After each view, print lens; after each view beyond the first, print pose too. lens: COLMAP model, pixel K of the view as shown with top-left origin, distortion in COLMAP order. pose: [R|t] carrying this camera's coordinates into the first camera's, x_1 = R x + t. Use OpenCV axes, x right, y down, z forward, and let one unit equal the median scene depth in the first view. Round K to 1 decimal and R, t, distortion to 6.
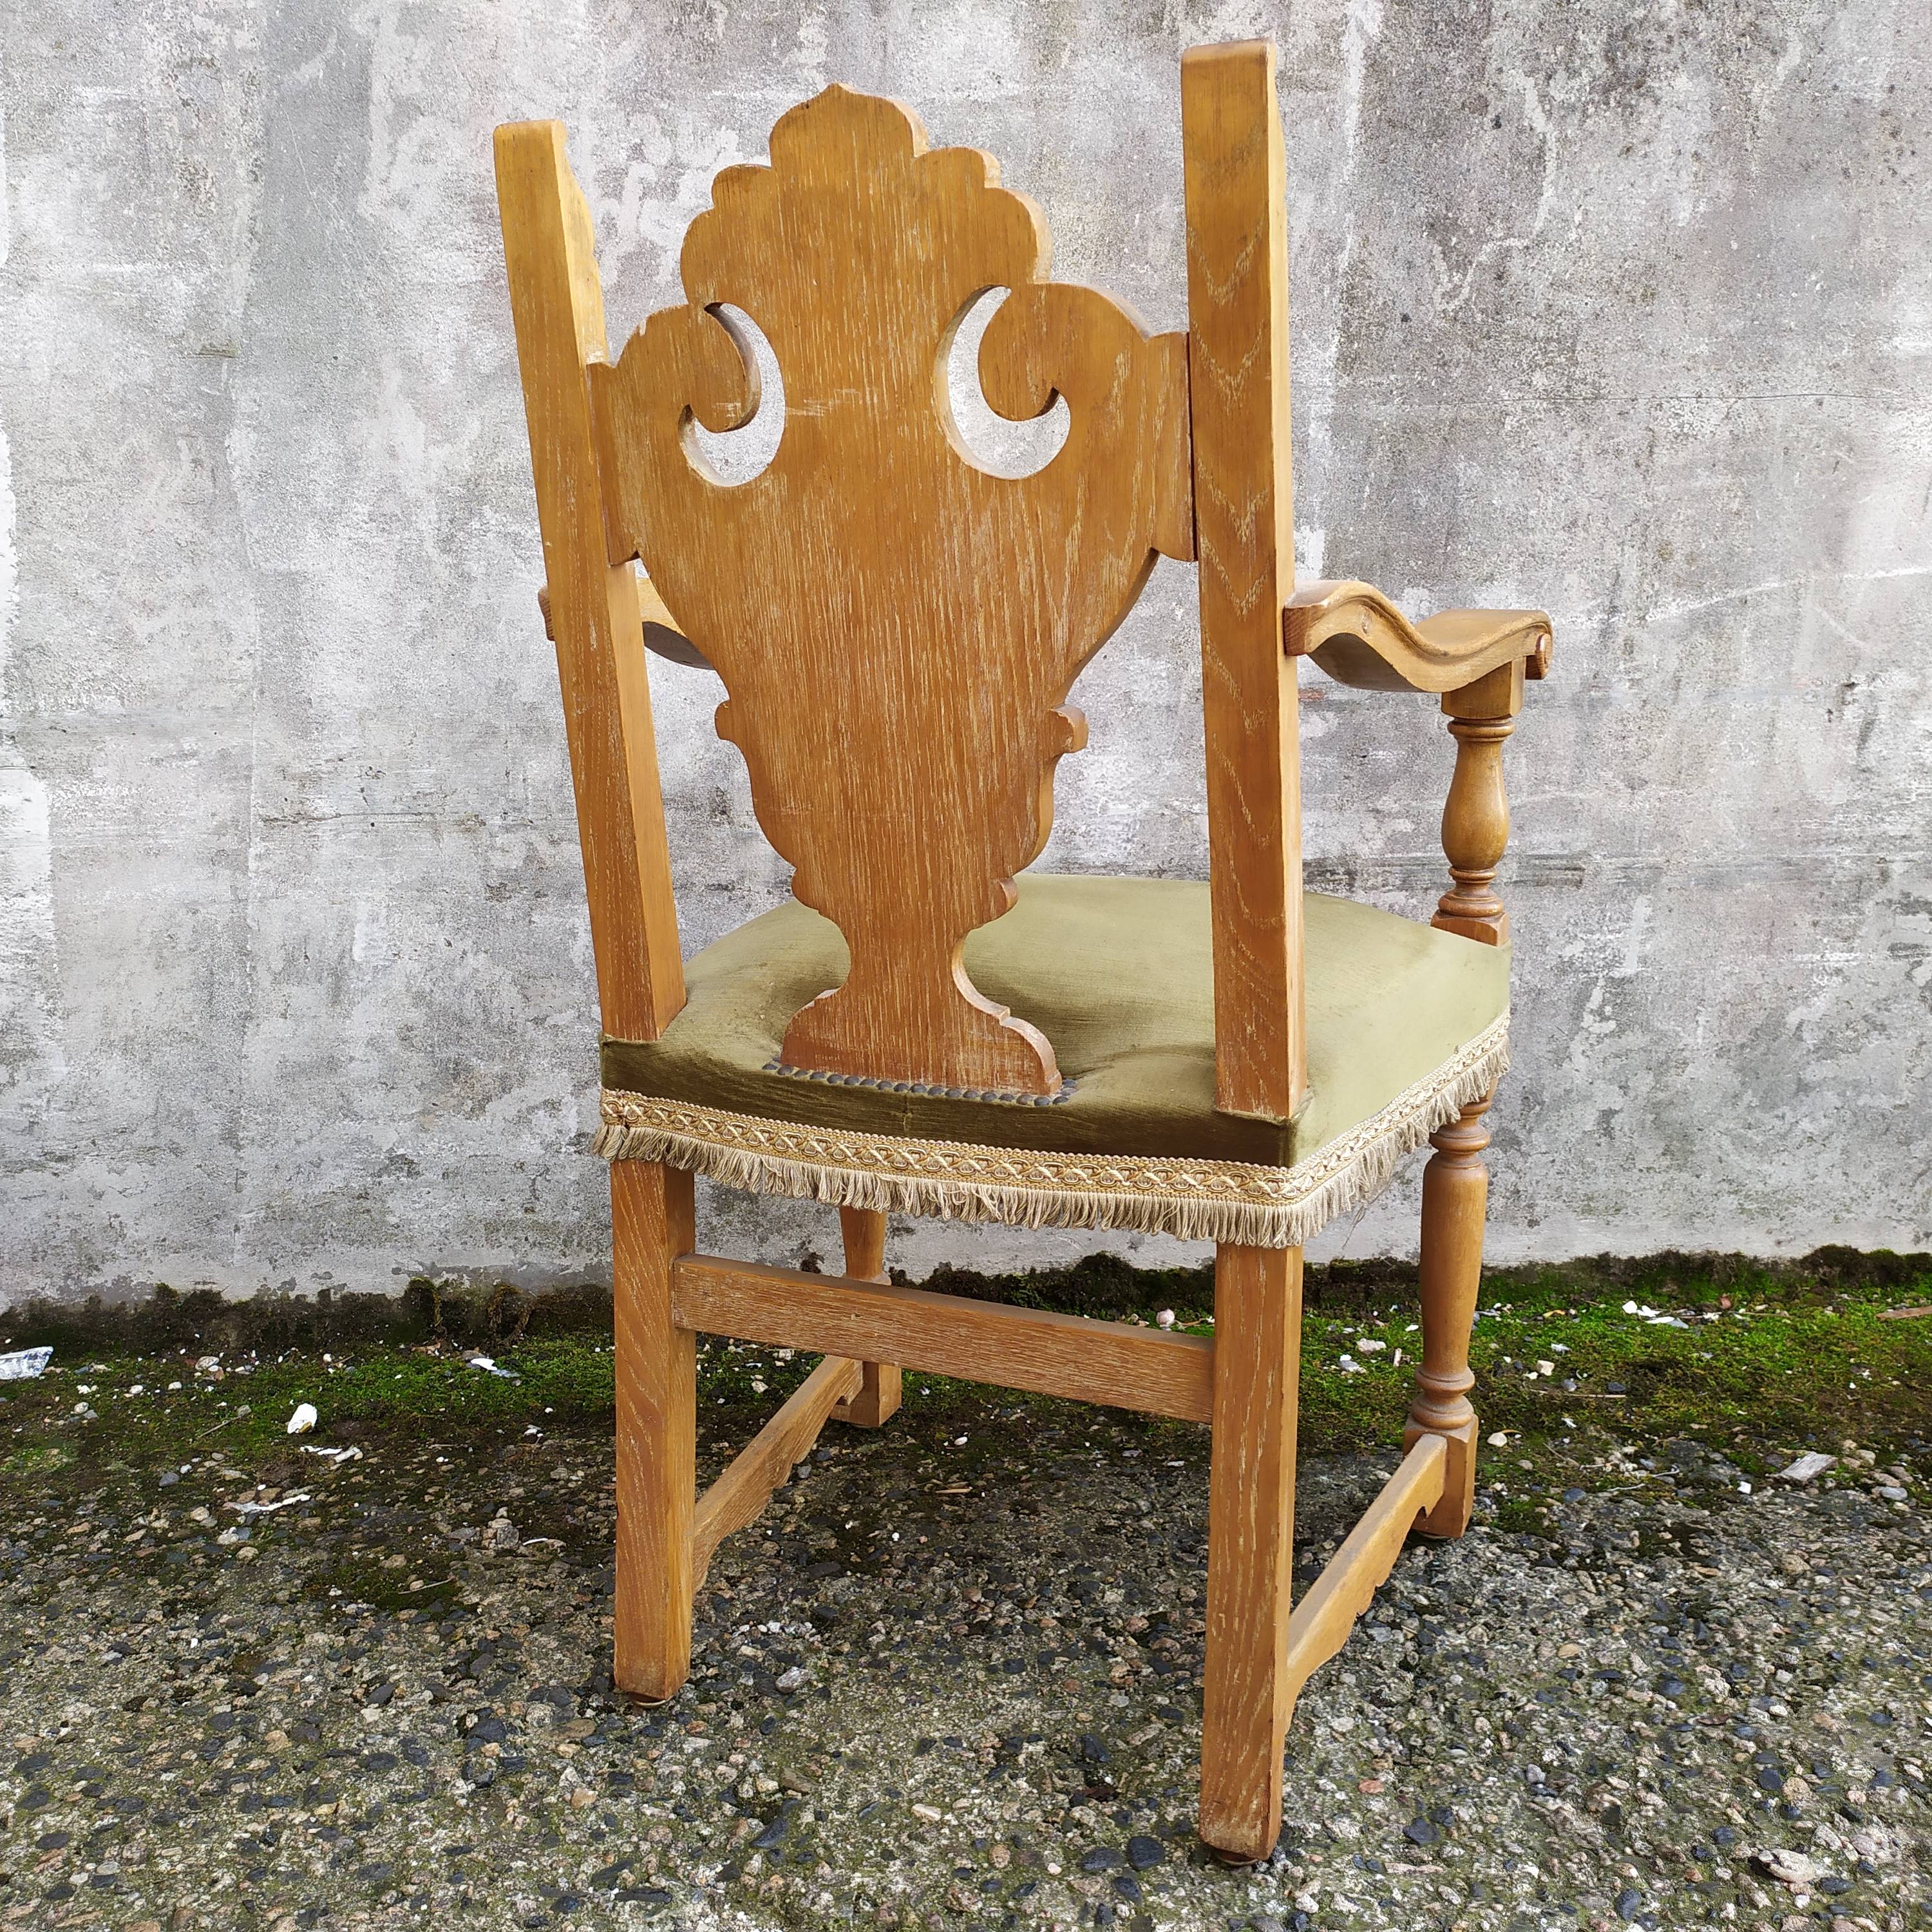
lens RADIAL K [[1950.9, 0, 989.6], [0, 1950.9, 976.7], [0, 0, 1]] dist [0.029901, 0.000000]
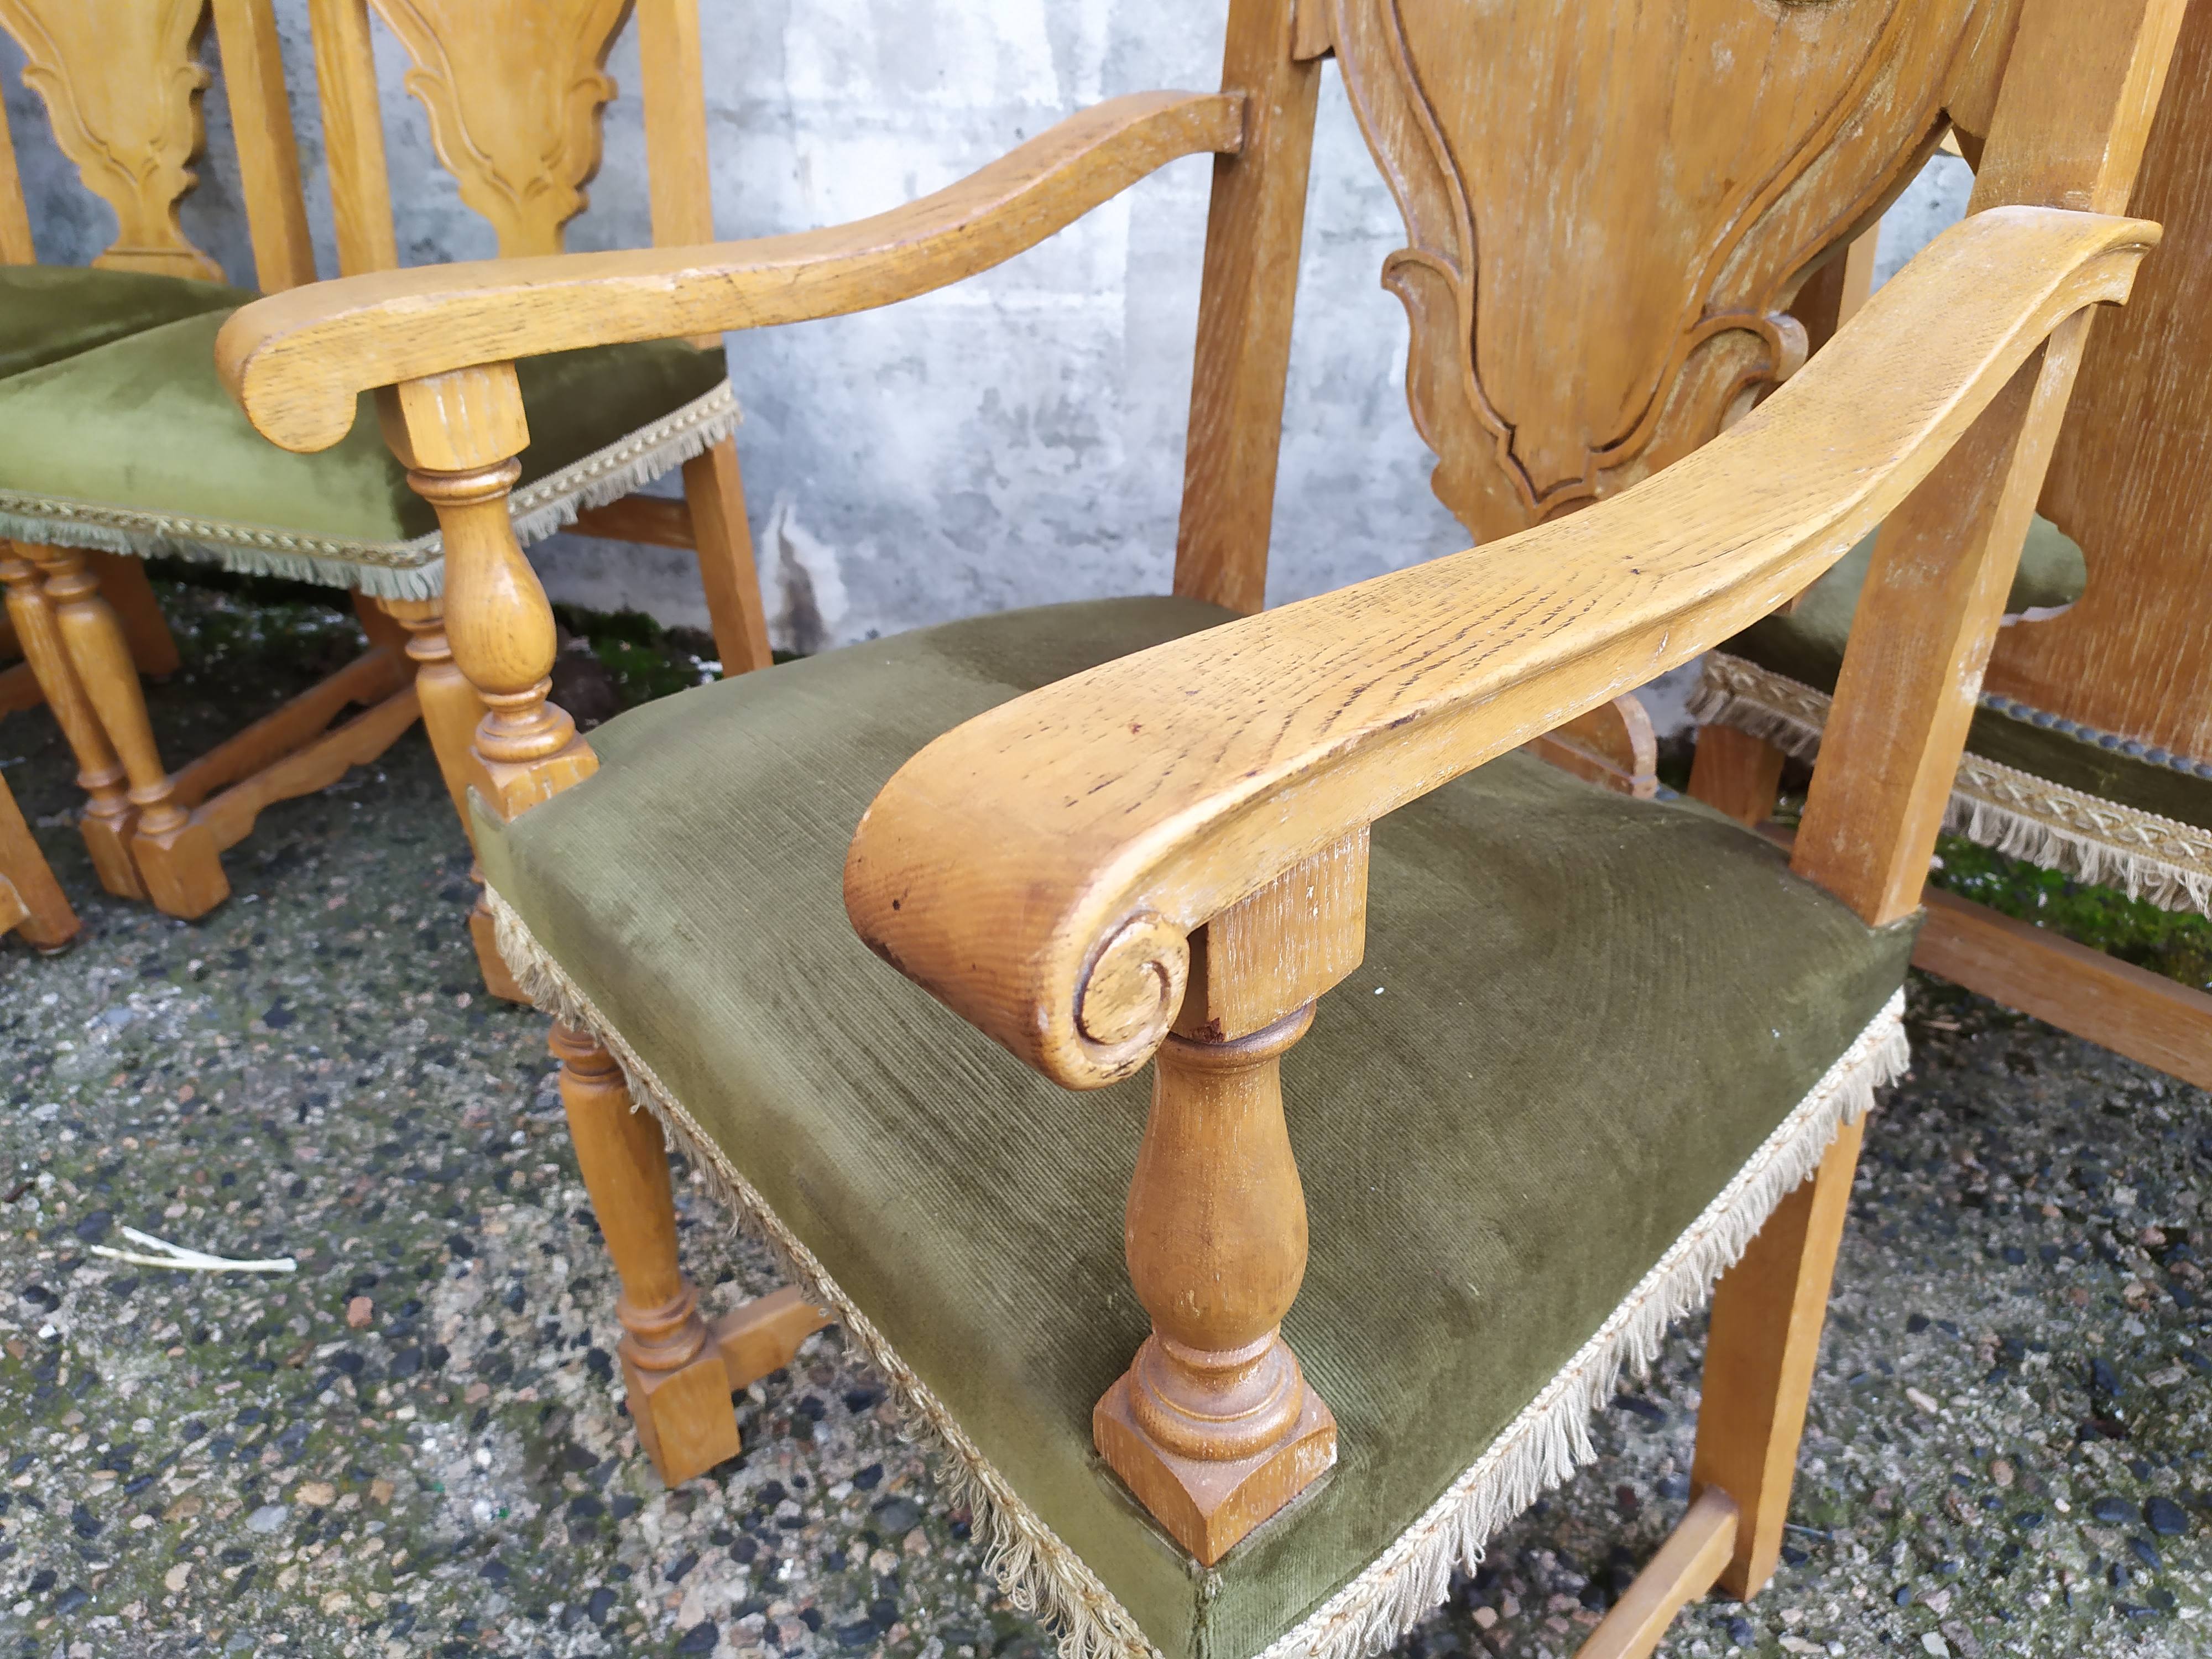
lens RADIAL K [[1686.6, 0, 1102.7], [0, 1686.6, 845.6], [0, 0, 1]] dist [0.029701, -0.029674]
pose [[0.924292, 0.192197, -0.329763, -0.137953], [-0.070524, 0.935087, 0.347330, -0.086245], [0.375113, -0.297778, 0.877849, 0.112667]]
